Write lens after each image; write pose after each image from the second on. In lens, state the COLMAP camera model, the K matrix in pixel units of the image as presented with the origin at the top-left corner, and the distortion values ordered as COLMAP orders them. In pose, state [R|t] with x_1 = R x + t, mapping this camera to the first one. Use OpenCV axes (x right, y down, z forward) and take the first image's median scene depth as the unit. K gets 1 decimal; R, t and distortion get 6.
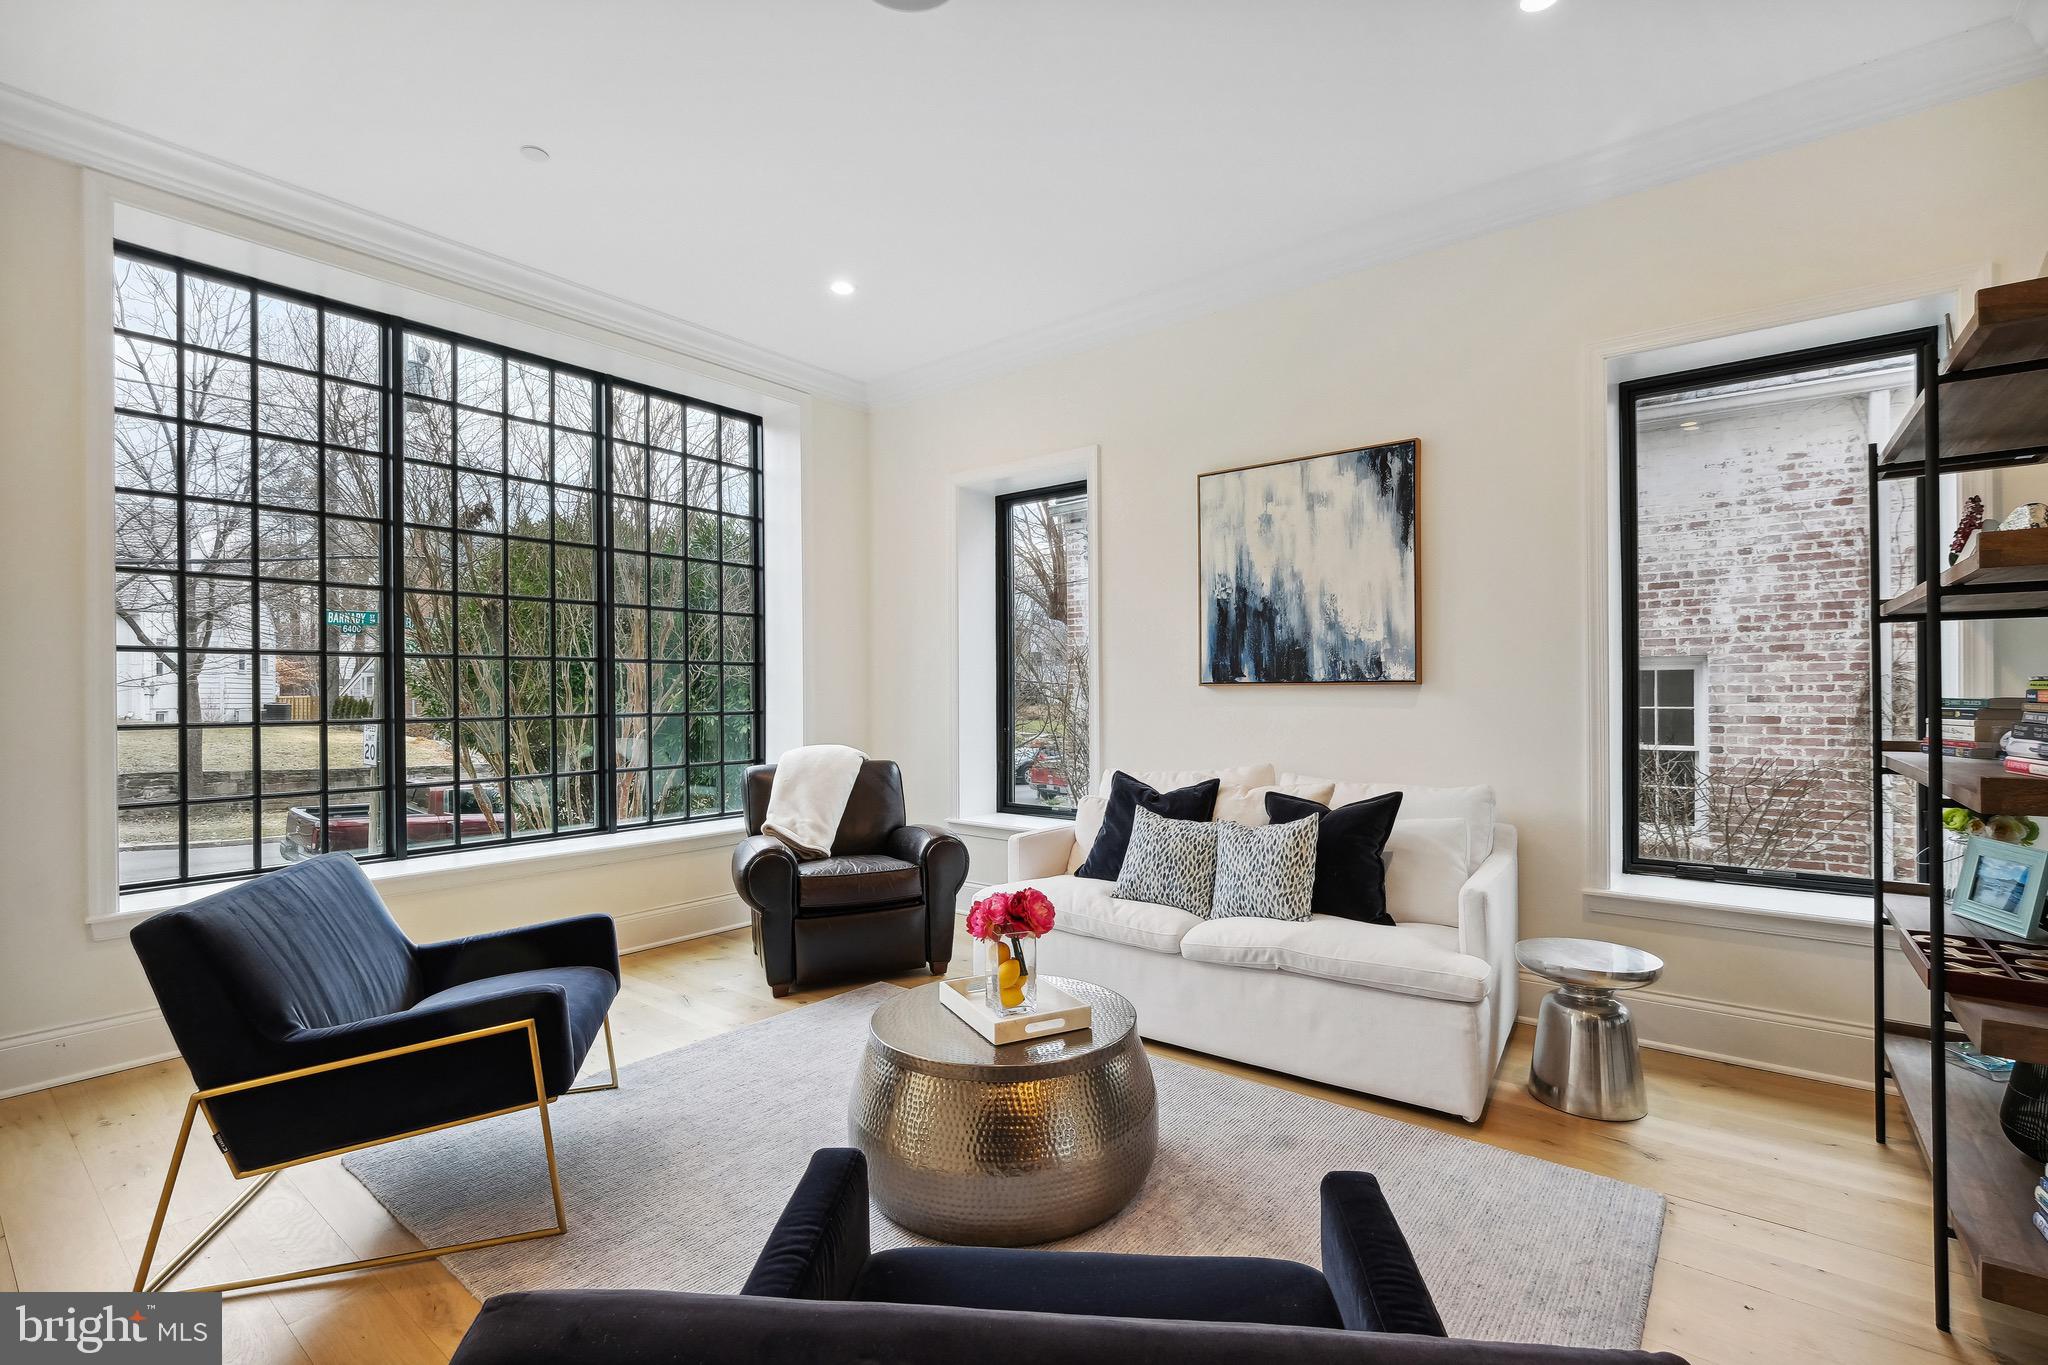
lens RADIAL K [[926.1, 0, 1043.5], [0, 926.1, 688.8], [0, 0, 1]] dist [-0.004132, -0.000279]
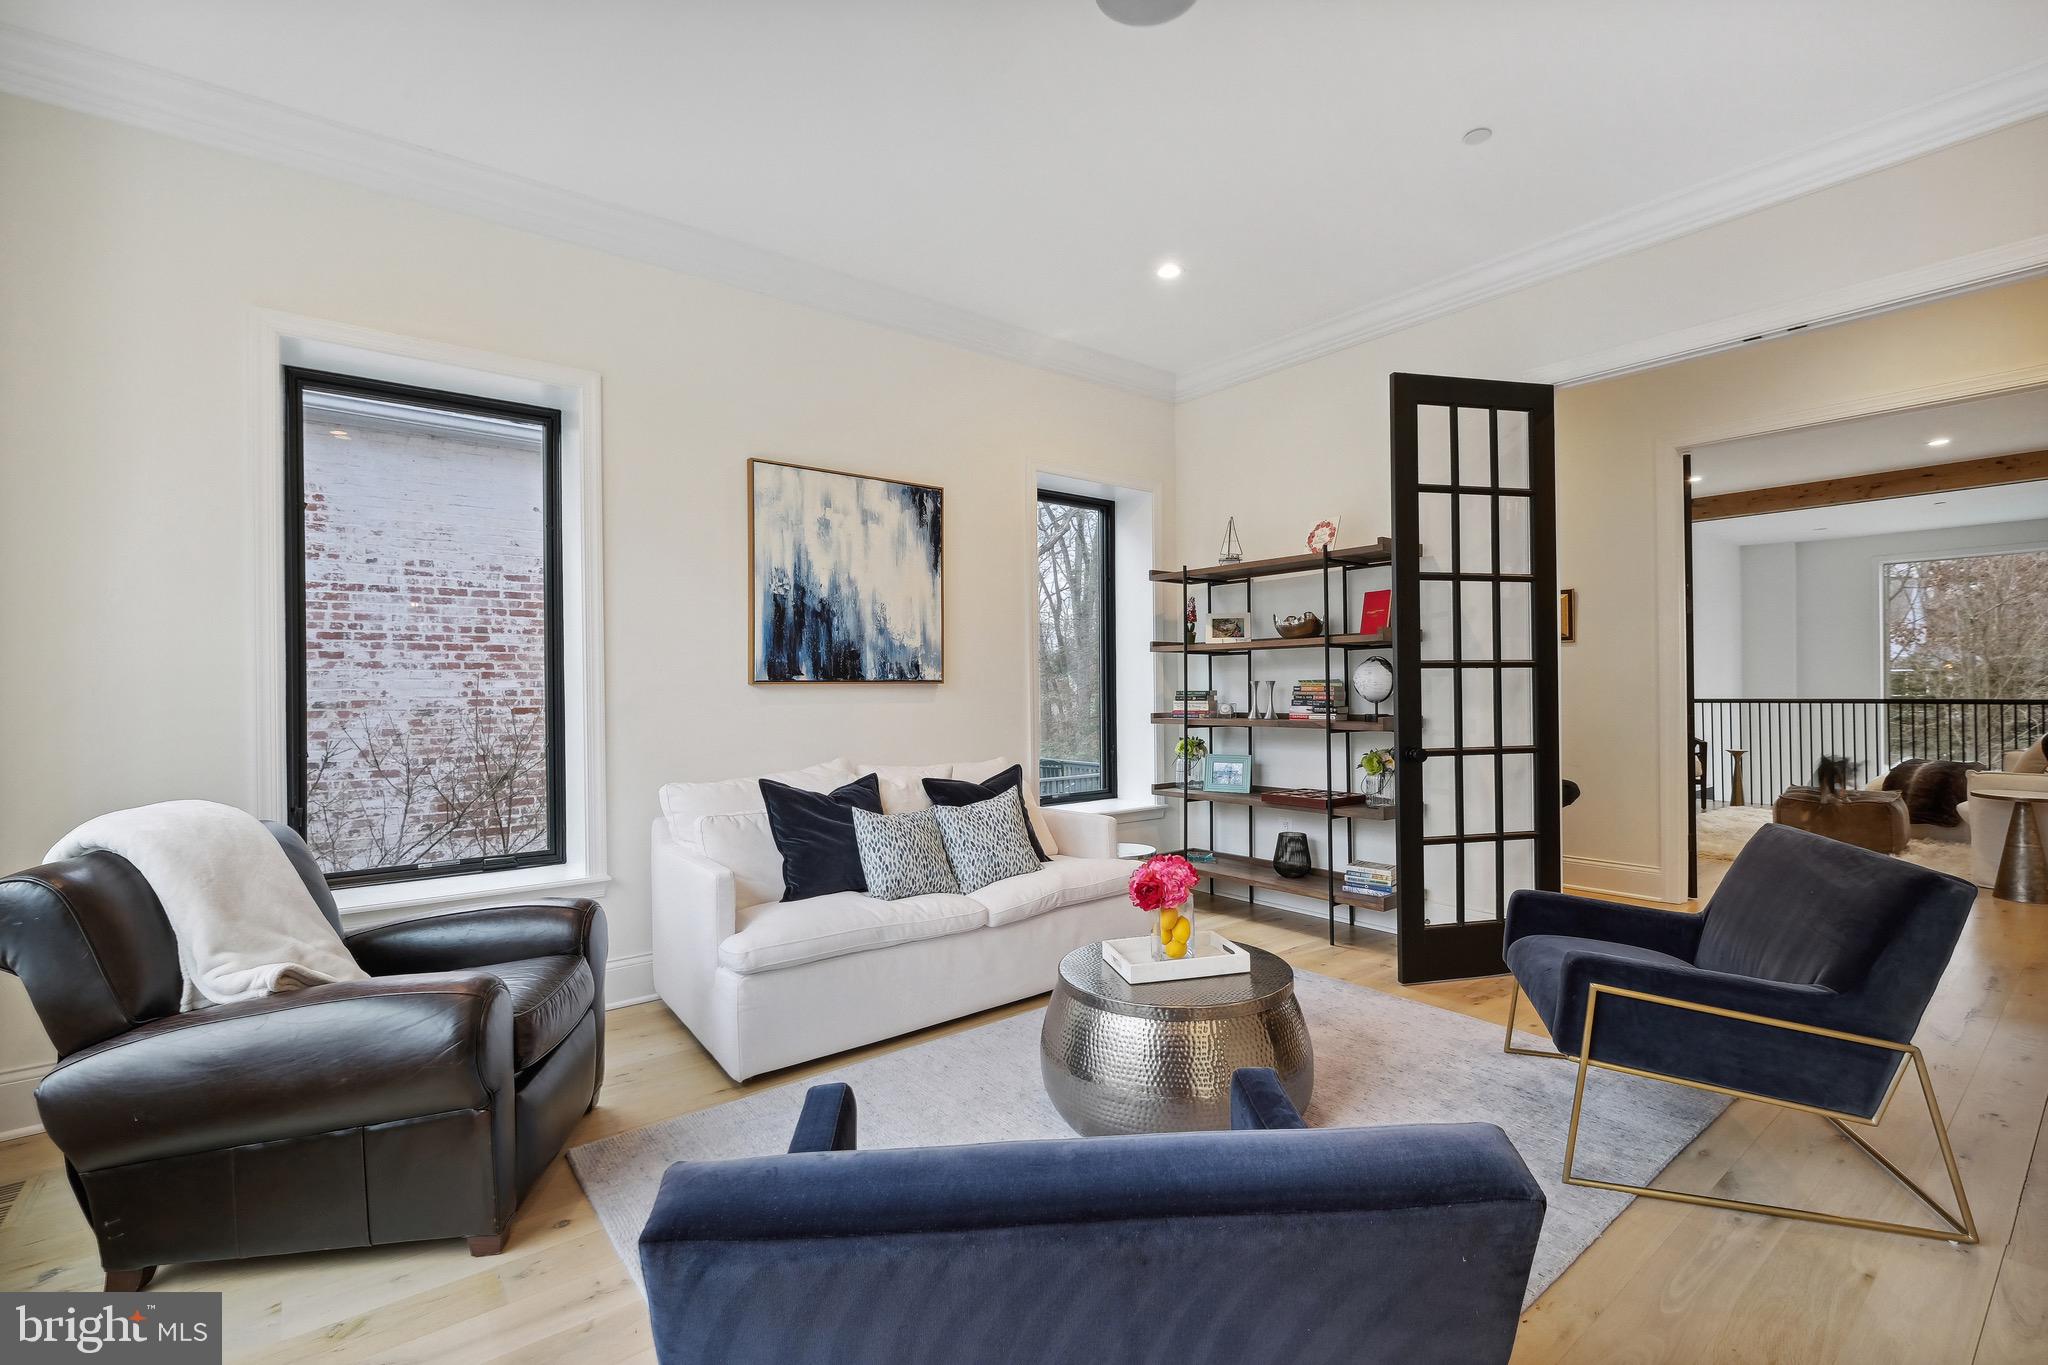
lens RADIAL K [[926.1, 0, 1043.5], [0, 926.1, 688.8], [0, 0, 1]] dist [-0.004132, -0.000279]
pose [[0.206600, 0.003064, 0.978421, -0.734284], [0.005851, 0.999973, -0.004367, 0.007895], [-0.978408, 0.006627, 0.206577, 0.559824]]
